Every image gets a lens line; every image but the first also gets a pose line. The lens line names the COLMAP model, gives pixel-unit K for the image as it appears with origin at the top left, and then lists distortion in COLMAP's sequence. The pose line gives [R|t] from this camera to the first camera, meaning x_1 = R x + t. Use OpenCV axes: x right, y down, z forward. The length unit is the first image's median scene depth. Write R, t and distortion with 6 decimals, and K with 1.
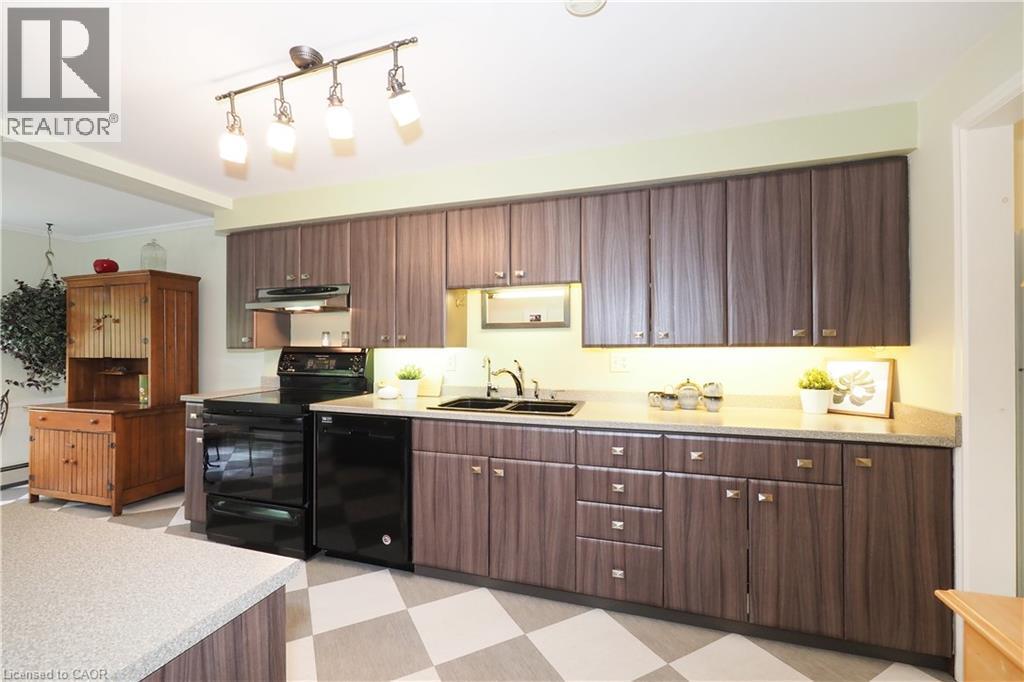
lens RADIAL K [[440.5, 0, 502.4], [0, 440.5, 337.1], [0, 0, 1]] dist [-0.000179, 0.000025]
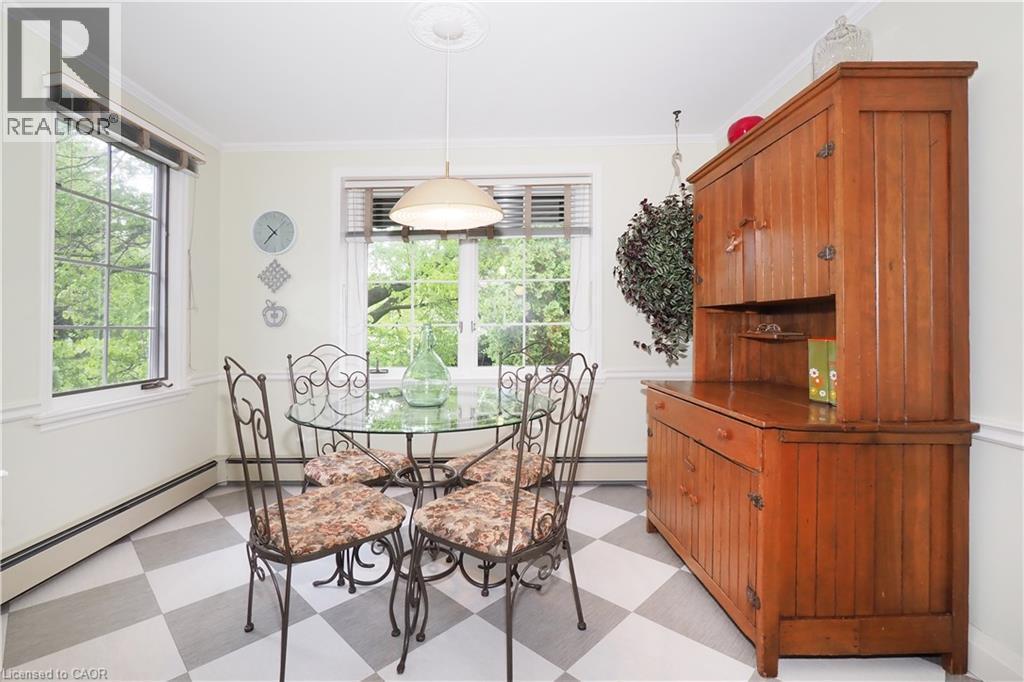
lens RADIAL K [[440.5, 0, 502.4], [0, 440.5, 337.1], [0, 0, 1]] dist [-0.000179, 0.000025]
pose [[0.305836, 0.022627, -0.951815, -0.495965], [0.023869, 0.999221, 0.031424, 0.062253], [0.951785, -0.032329, 0.305058, 0.568361]]
